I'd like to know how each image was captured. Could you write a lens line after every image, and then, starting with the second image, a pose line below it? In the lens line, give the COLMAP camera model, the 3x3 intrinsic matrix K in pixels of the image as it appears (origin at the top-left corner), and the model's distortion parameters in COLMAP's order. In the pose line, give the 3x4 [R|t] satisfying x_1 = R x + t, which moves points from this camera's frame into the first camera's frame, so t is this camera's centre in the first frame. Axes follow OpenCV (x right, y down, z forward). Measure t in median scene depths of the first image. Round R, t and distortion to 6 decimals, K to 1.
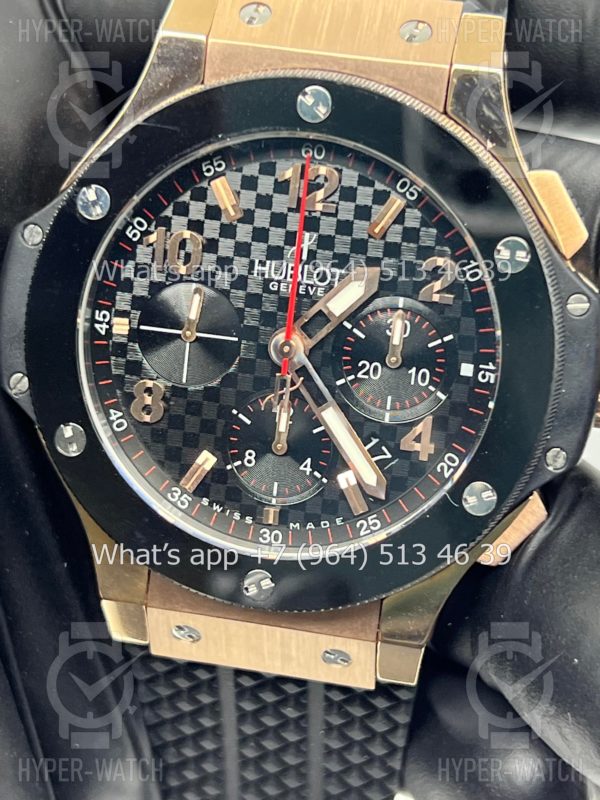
lens RADIAL K [[1808.9, 0, 300.0], [0, 1808.9, 400.0], [0, 0, 1]] dist [0.115316, 0.089052]
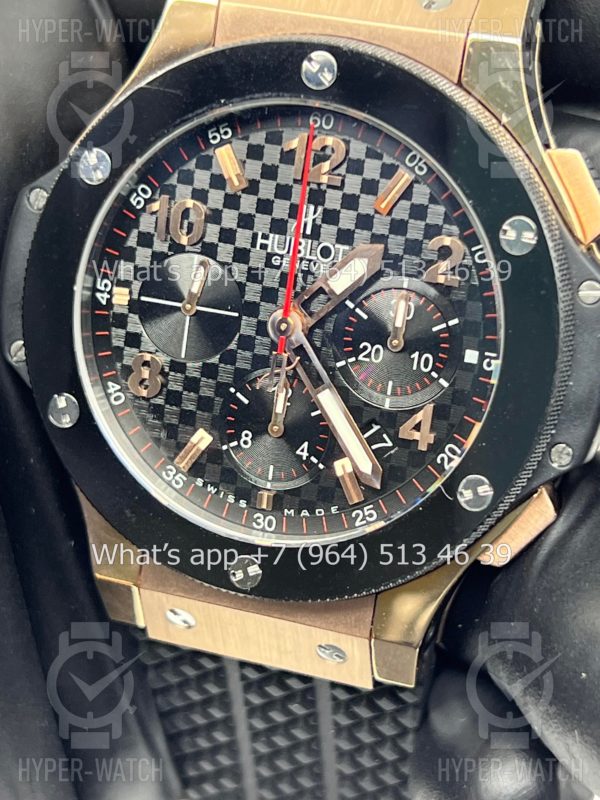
lens RADIAL K [[1808.9, 0, 300.0], [0, 1808.9, 400.0], [0, 0, 1]] dist [0.115316, 0.089052]
pose [[0.991765, 0.048524, -0.118519, 0.114994], [-0.049167, 0.998787, -0.002508, 0.012536], [0.118253, 0.008315, 0.992949, 0.050184]]
